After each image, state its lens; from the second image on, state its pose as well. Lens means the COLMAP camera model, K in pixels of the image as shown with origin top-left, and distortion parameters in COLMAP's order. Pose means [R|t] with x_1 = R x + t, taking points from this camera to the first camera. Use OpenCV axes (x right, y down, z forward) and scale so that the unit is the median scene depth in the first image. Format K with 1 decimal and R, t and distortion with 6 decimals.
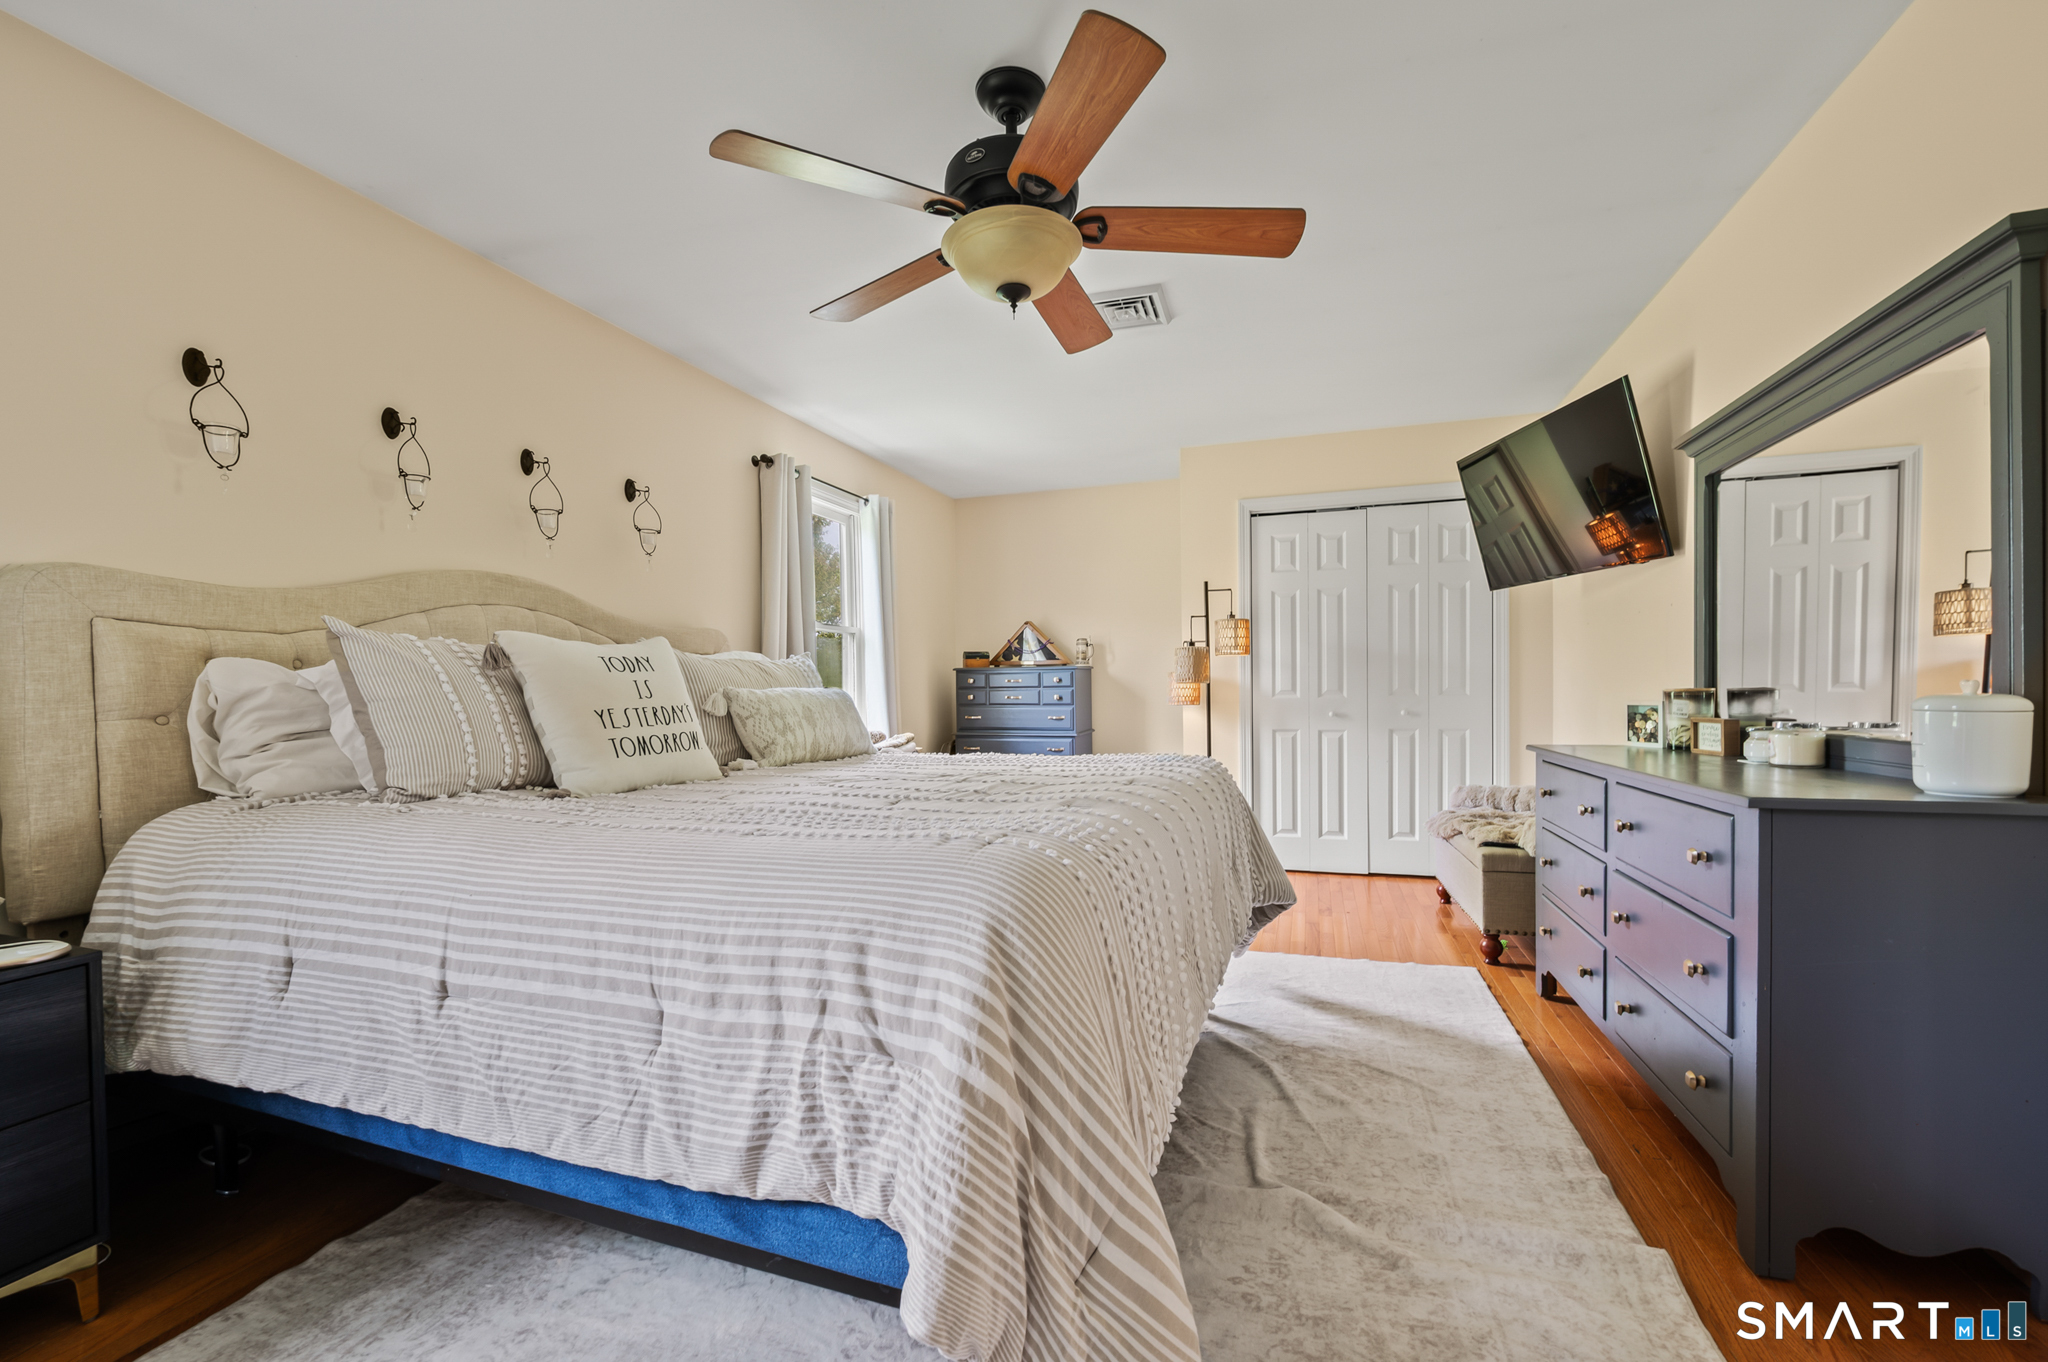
lens RADIAL K [[834.2, 0, 1019.3], [0, 834.2, 712.1], [0, 0, 1]] dist [-0.002149, 0.001189]
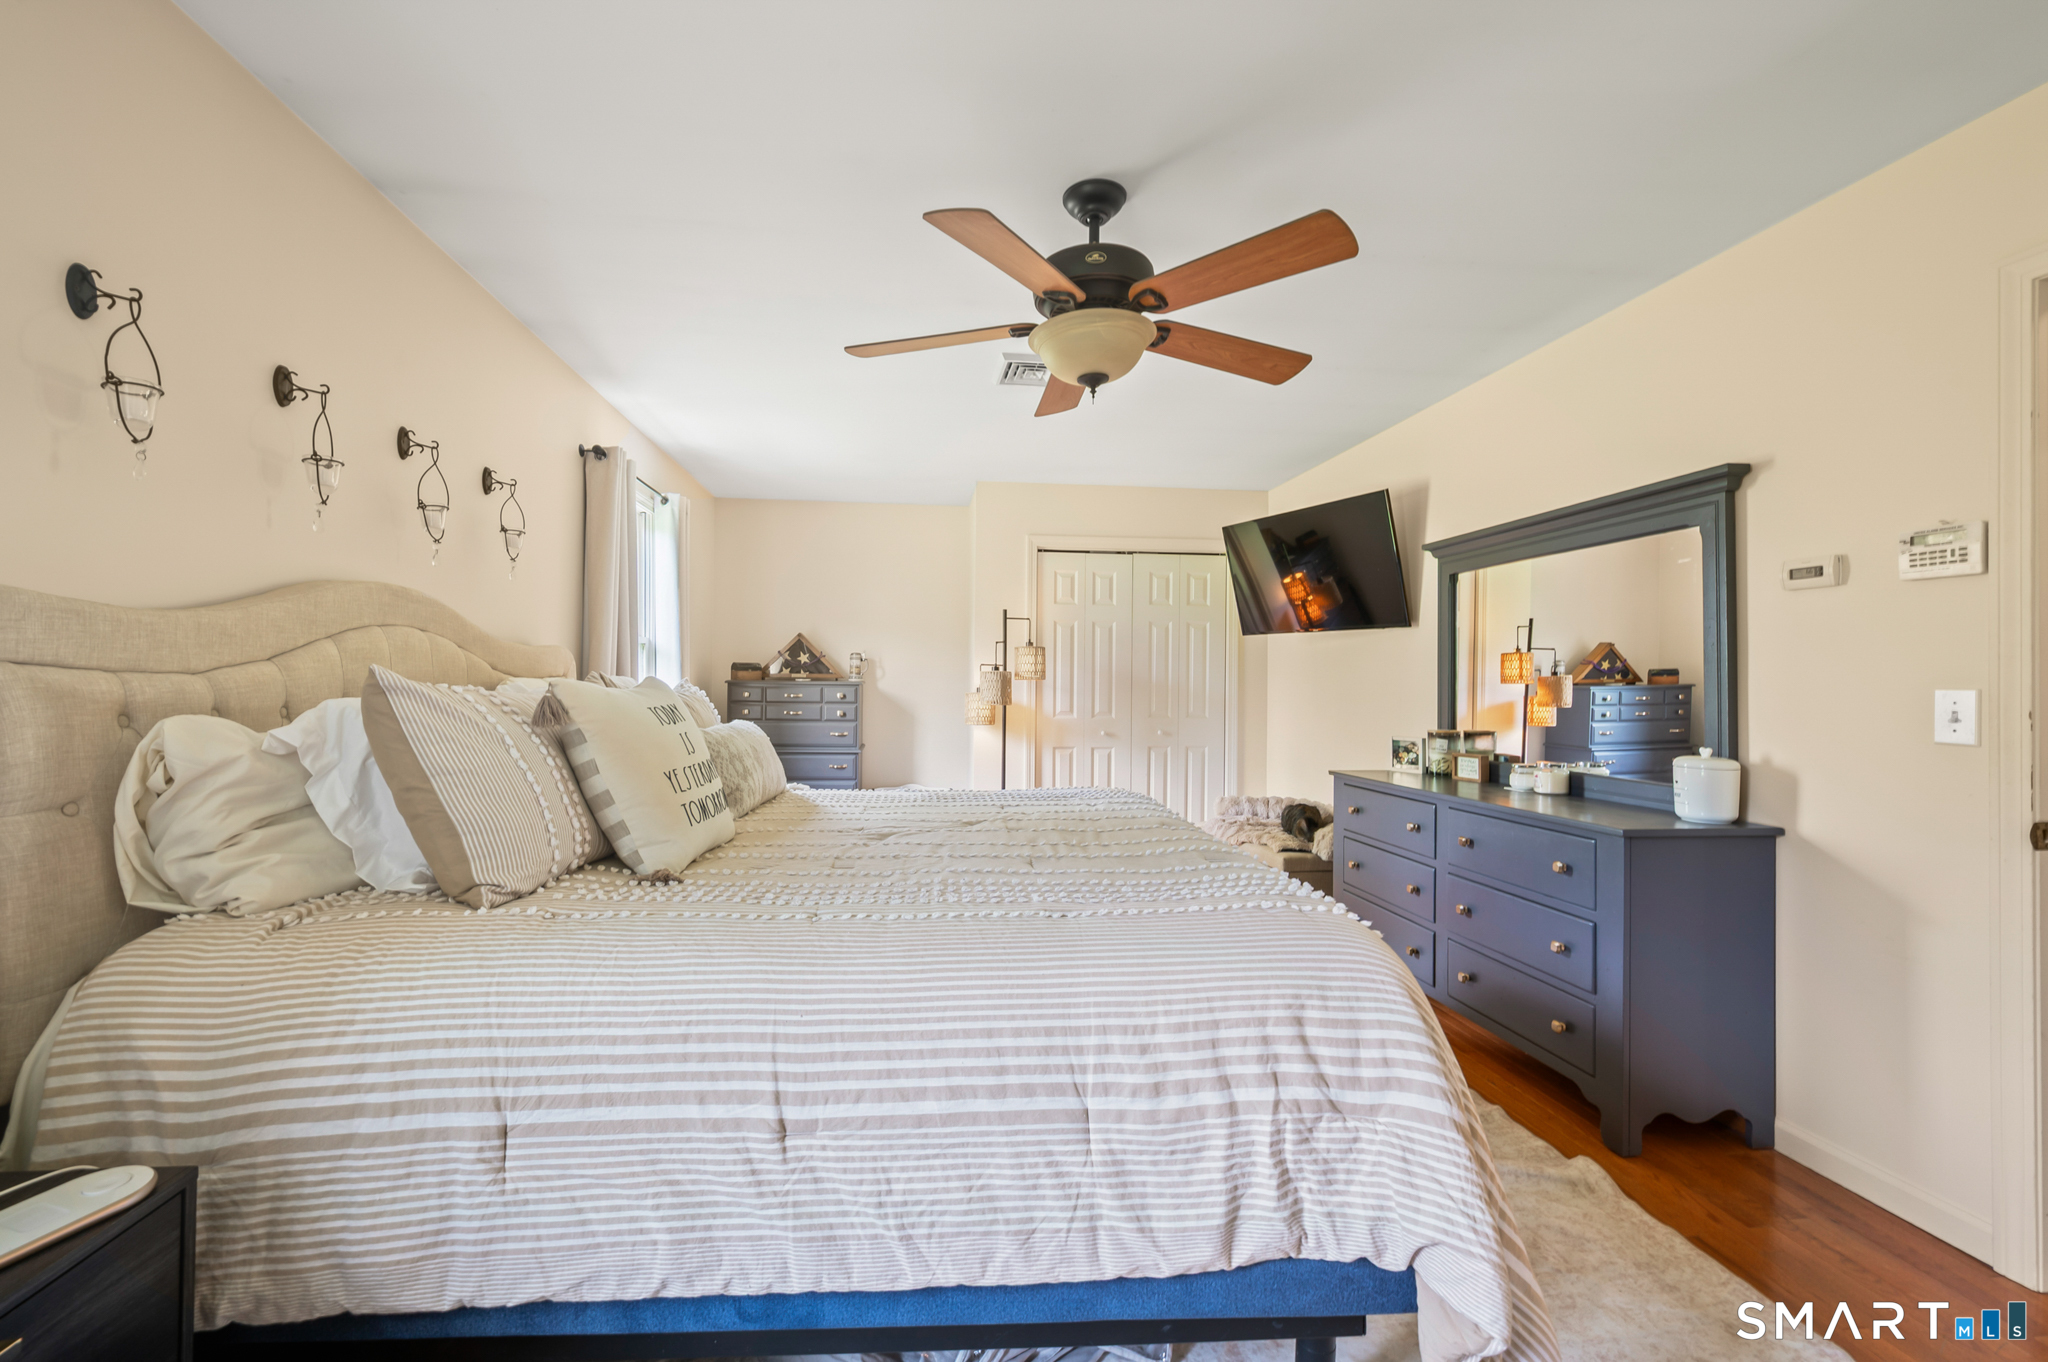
lens RADIAL K [[834.2, 0, 1005.3], [0, 834.2, 687.6], [0, 0, 1]] dist [-0.002149, 0.001189]
pose [[0.916196, 0.021623, 0.400147, -0.616181], [-0.011139, 0.999532, -0.028507, -0.080555], [-0.400576, 0.021661, 0.916007, 0.067209]]
